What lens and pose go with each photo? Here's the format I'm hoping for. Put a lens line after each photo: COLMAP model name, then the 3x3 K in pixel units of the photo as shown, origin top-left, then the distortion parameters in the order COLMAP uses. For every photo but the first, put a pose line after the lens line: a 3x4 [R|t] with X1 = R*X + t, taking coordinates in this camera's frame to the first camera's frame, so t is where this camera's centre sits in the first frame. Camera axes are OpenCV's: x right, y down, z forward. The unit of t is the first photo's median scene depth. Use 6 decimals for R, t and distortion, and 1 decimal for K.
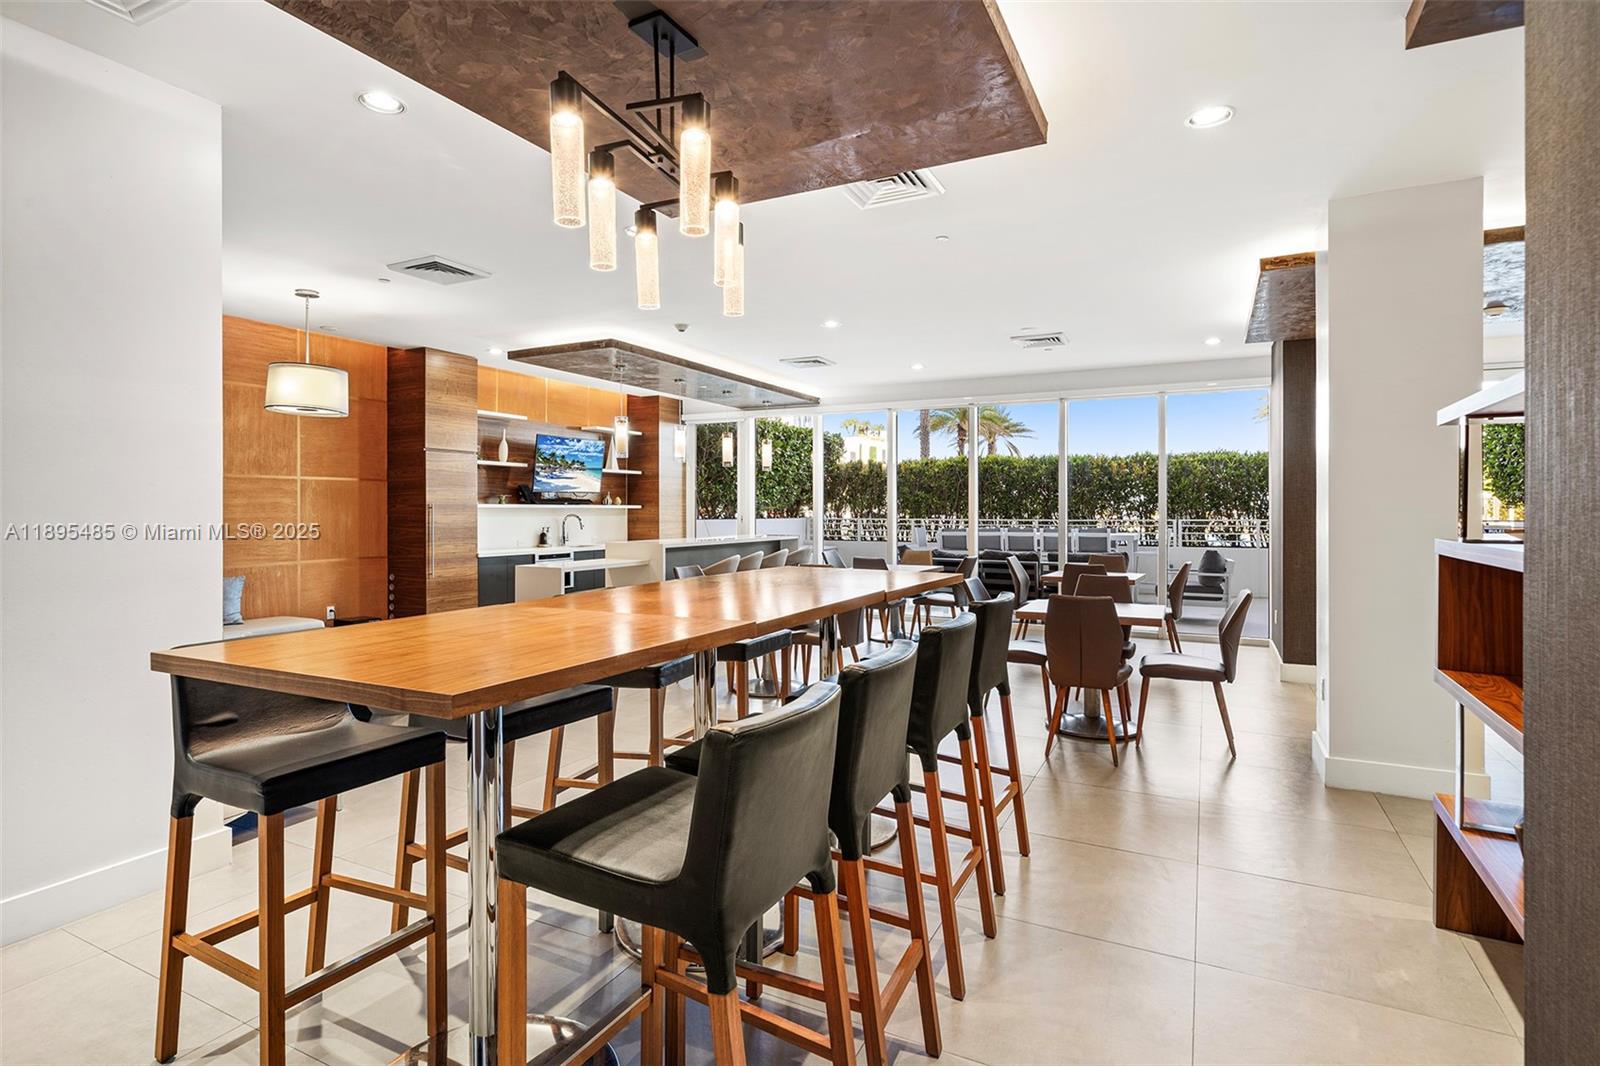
lens RADIAL K [[796.5, 0, 800.9], [0, 796.5, 522.2], [0, 0, 1]] dist [-0.004118, -0.000738]
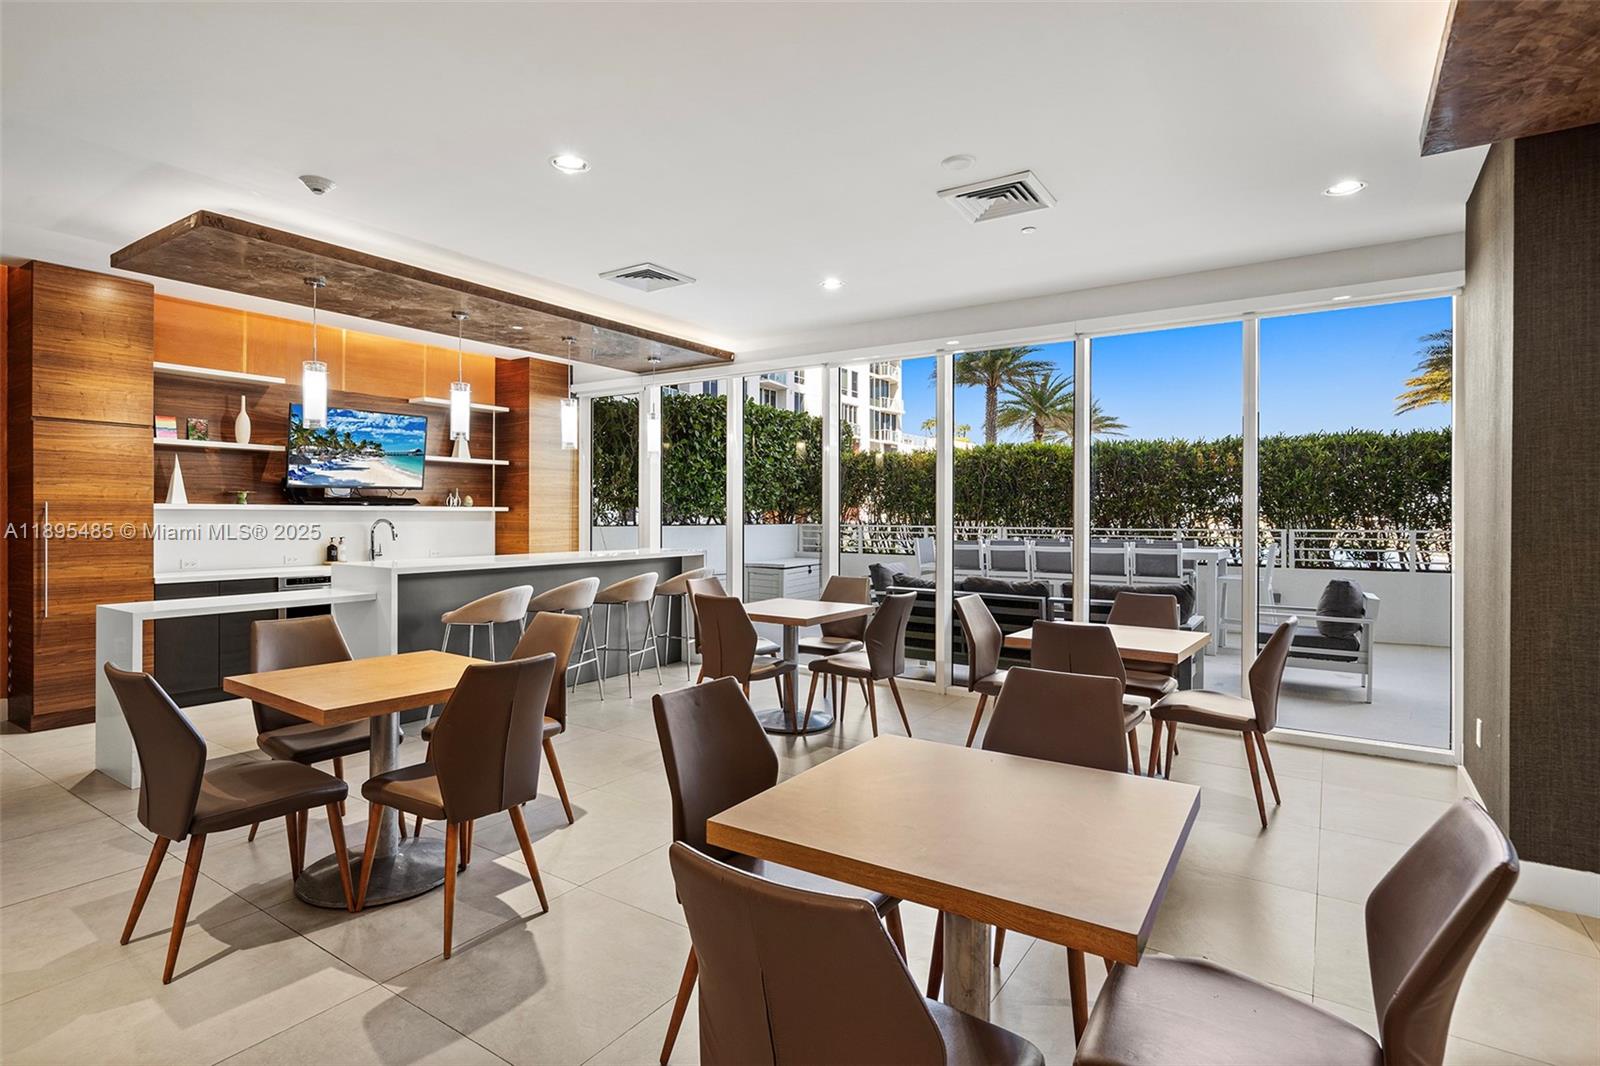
lens RADIAL K [[796.5, 0, 799.5], [0, 796.5, 527.1], [0, 0, 1]] dist [-0.004118, -0.000738]
pose [[0.992786, 0.005104, -0.119793, 0.153565], [-0.004978, 0.999987, 0.001354, -0.005016], [0.119798, -0.000748, 0.992798, 0.298564]]
